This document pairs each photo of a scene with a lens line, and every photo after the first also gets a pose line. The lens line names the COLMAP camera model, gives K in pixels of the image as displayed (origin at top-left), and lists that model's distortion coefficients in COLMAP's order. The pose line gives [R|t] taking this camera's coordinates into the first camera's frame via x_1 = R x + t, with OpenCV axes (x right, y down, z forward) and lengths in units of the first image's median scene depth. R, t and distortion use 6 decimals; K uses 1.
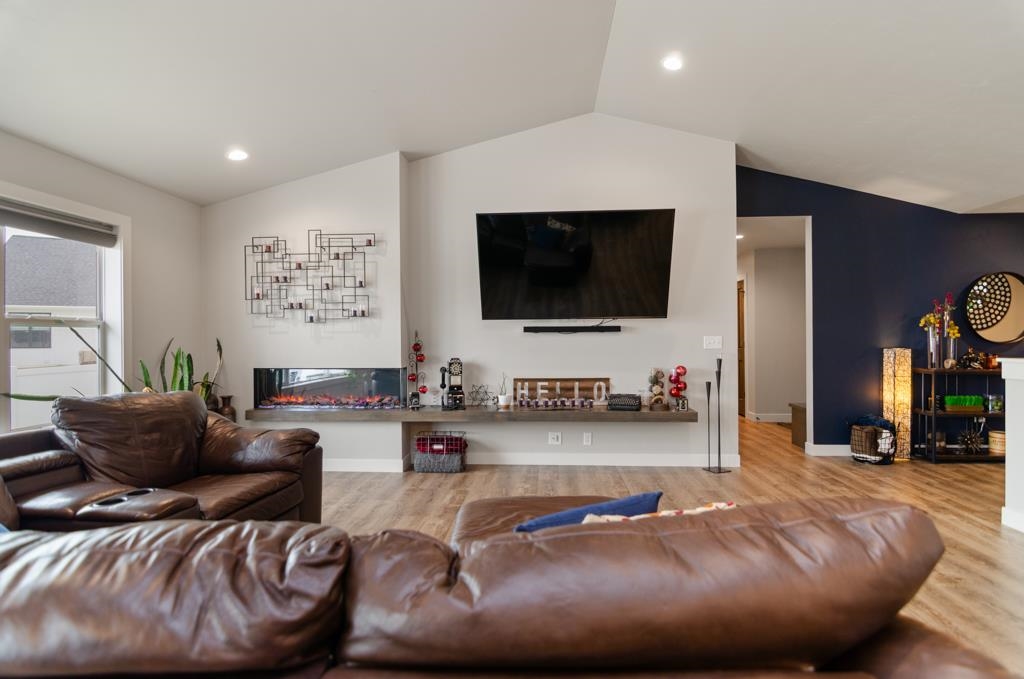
lens RADIAL K [[496.0, 0, 512.0], [0, 496.0, 339.5], [0, 0, 1]] dist [-0.012699, -0.000779]
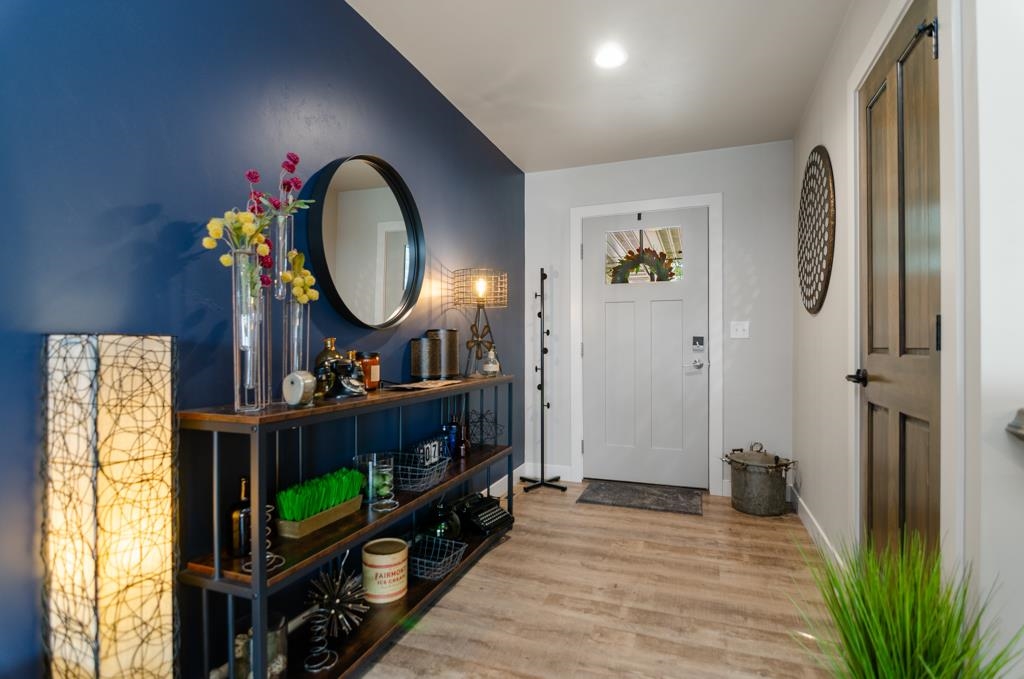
lens RADIAL K [[496.0, 0, 512.0], [0, 496.0, 339.5], [0, 0, 1]] dist [-0.012699, -0.000779]
pose [[0.293802, 0.009961, 0.955814, 0.631606], [0.007741, 0.999888, -0.012800, 0.025256], [-0.955835, 0.011160, 0.293692, 0.771745]]
